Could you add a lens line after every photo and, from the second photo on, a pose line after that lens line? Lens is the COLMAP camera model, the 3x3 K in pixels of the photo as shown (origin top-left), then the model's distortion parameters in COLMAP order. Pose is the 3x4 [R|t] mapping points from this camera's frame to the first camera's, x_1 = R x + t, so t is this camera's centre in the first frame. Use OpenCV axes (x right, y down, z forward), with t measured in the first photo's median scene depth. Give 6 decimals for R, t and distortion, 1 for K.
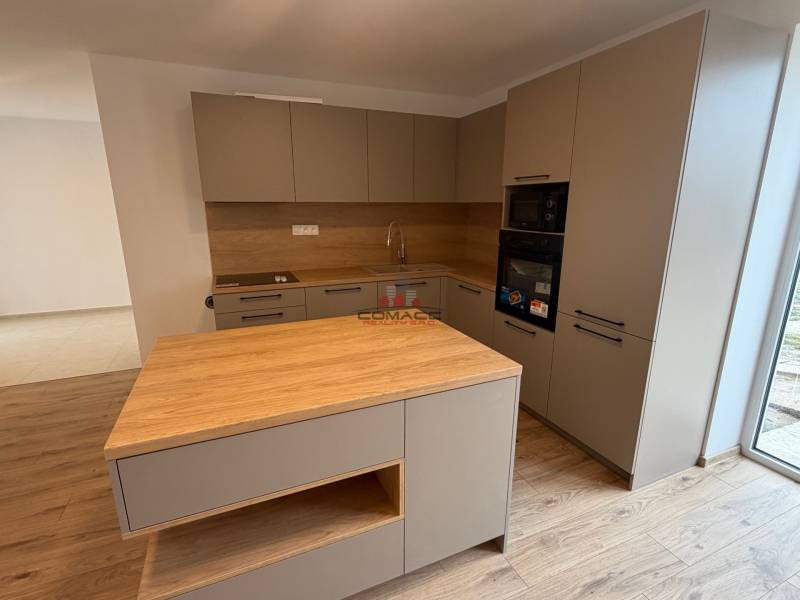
lens RADIAL K [[398.0, 0, 401.1], [0, 398.0, 298.8], [0, 0, 1]] dist [0.001496, 0.000303]
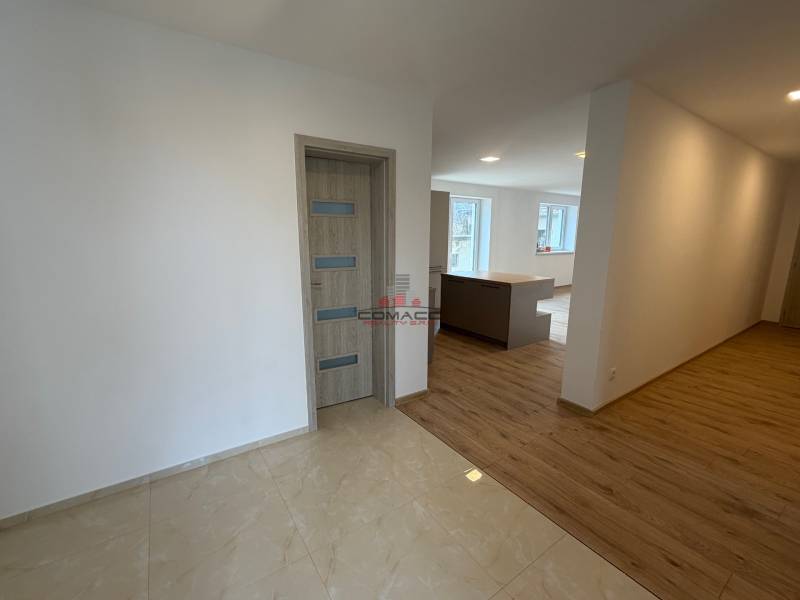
lens RADIAL K [[324.8, 0, 400.6], [0, 324.8, 298.5], [0, 0, 1]] dist [0.001415, 0.000385]
pose [[-0.168351, -0.188672, 0.967502, -1.865609], [0.233426, 0.945964, 0.225089, -0.333272], [-0.957690, 0.263734, -0.115213, 1.420923]]
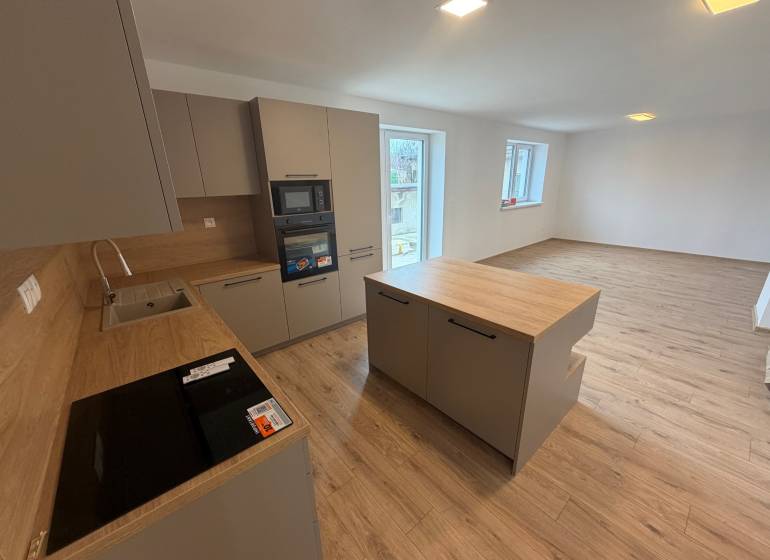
lens RADIAL K [[299.8, 0, 385.0], [0, 299.8, 280.0], [0, 0, 1]] dist [-0.000804, -0.000064]
pose [[-0.280844, -0.294044, 0.913600, -0.819982], [0.249338, 0.896873, 0.365308, -0.283325], [-0.926799, 0.330390, -0.178565, 1.025881]]
